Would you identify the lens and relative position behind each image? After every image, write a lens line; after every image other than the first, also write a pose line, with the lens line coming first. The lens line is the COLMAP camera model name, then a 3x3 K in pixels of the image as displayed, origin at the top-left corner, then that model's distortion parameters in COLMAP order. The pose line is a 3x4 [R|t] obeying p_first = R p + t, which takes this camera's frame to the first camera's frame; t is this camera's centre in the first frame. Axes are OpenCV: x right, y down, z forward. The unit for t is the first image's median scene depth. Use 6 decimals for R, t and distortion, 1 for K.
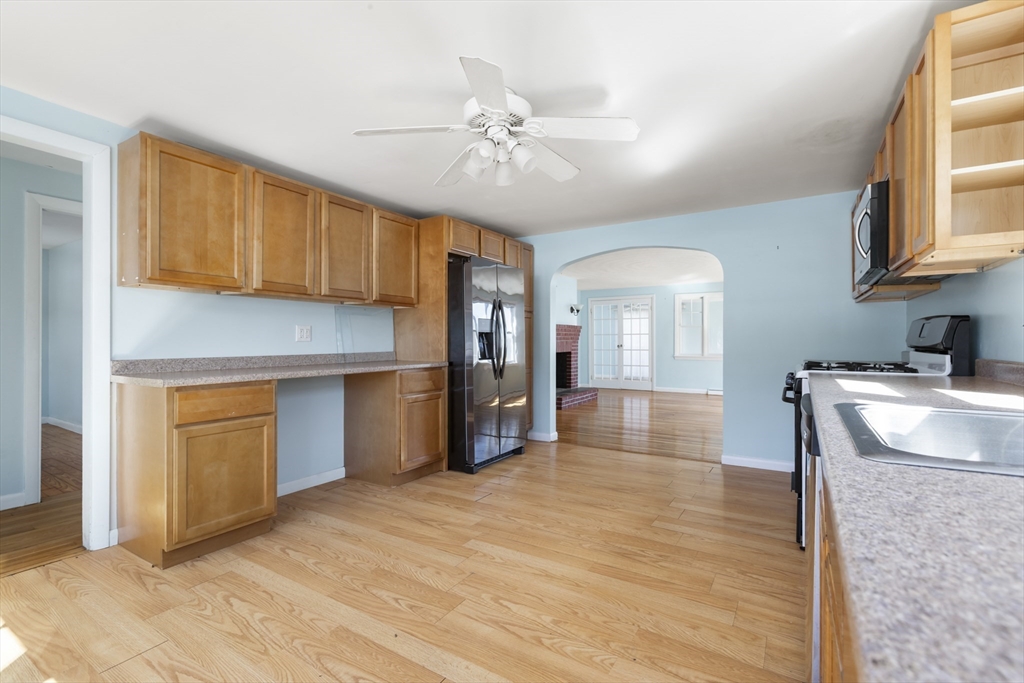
lens RADIAL K [[460.2, 0, 510.9], [0, 460.2, 338.5], [0, 0, 1]] dist [-0.001379, 0.000138]
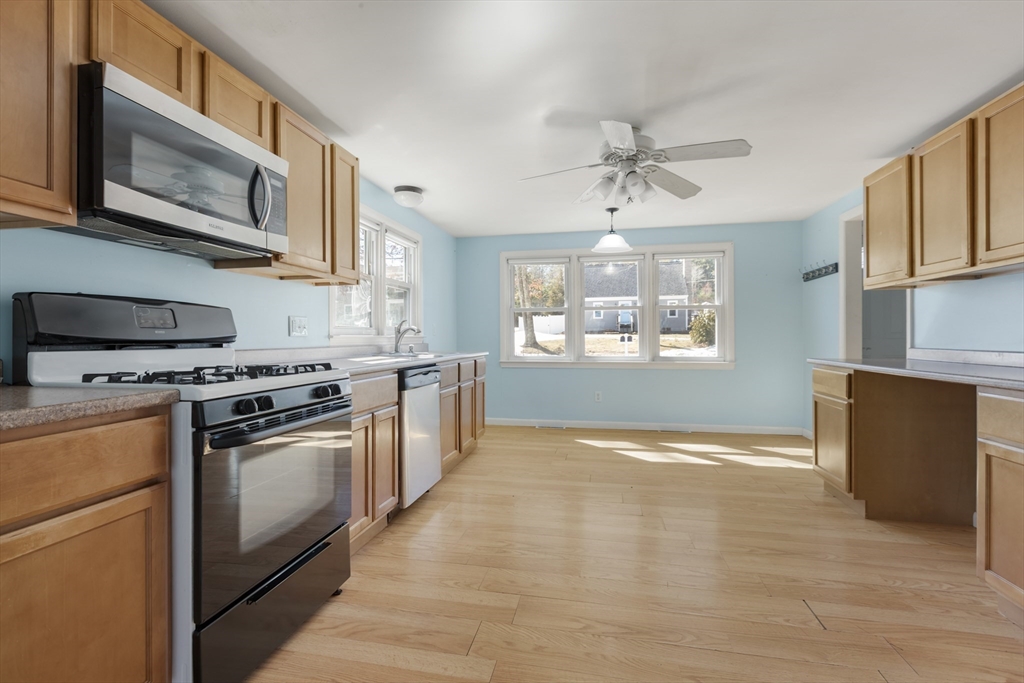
lens RADIAL K [[460.2, 0, 511.2], [0, 460.2, 338.1], [0, 0, 1]] dist [-0.001379, 0.000138]
pose [[-0.935837, 0.005441, -0.352391, 0.605501], [0.006504, 0.999977, -0.001833, 0.016361], [0.352373, -0.004008, -0.935851, 1.778711]]
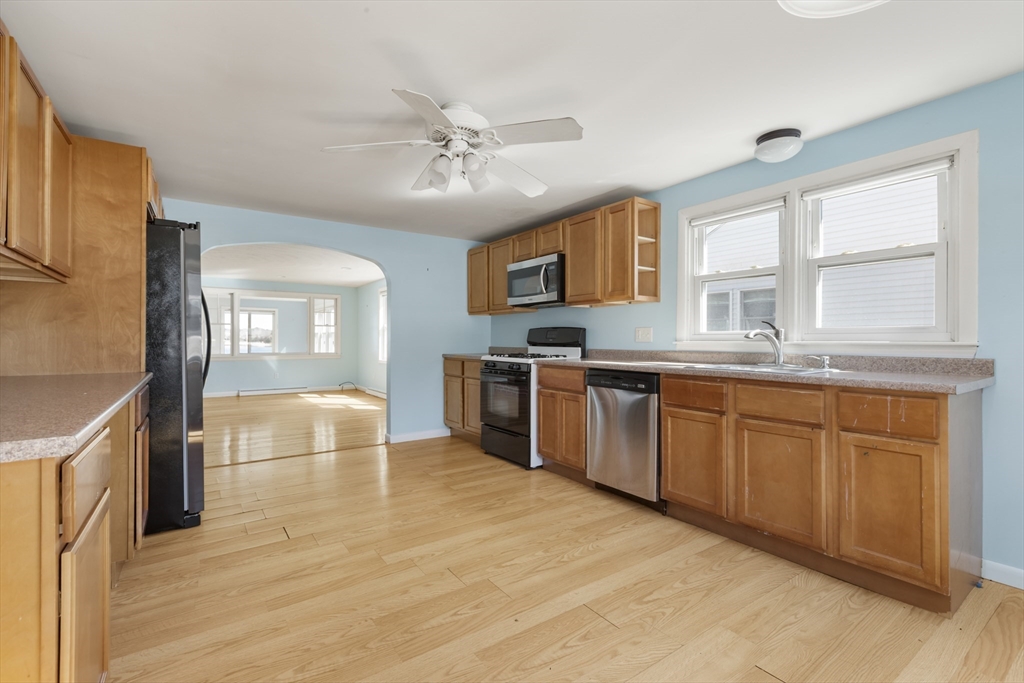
lens RADIAL K [[460.2, 0, 509.5], [0, 460.2, 339.9], [0, 0, 1]] dist [-0.001379, 0.000138]
pose [[0.392383, -0.000274, 0.919802, -0.833285], [-0.005376, 0.999982, 0.002591, -0.000251], [-0.919786, -0.005962, 0.392375, 0.410330]]
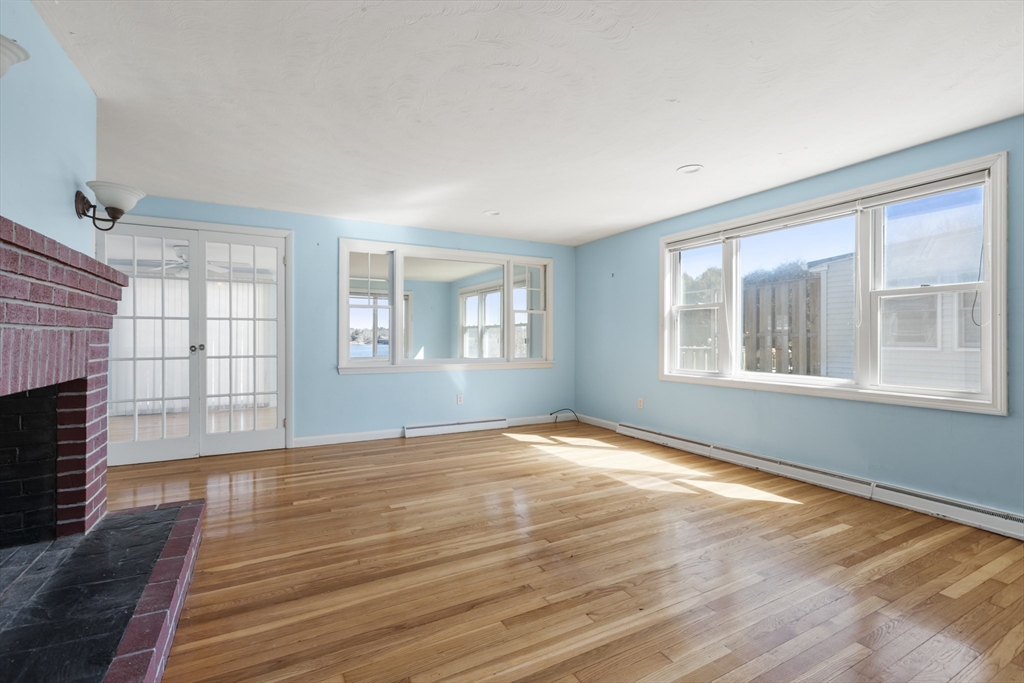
lens RADIAL K [[460.2, 0, 510.2], [0, 460.2, 338.5], [0, 0, 1]] dist [-0.001379, 0.000138]
pose [[0.492424, 0.001196, 0.870354, 0.111623], [-0.004525, 0.999989, 0.001186, 0.026628], [-0.870344, -0.004522, 0.492424, 2.328272]]
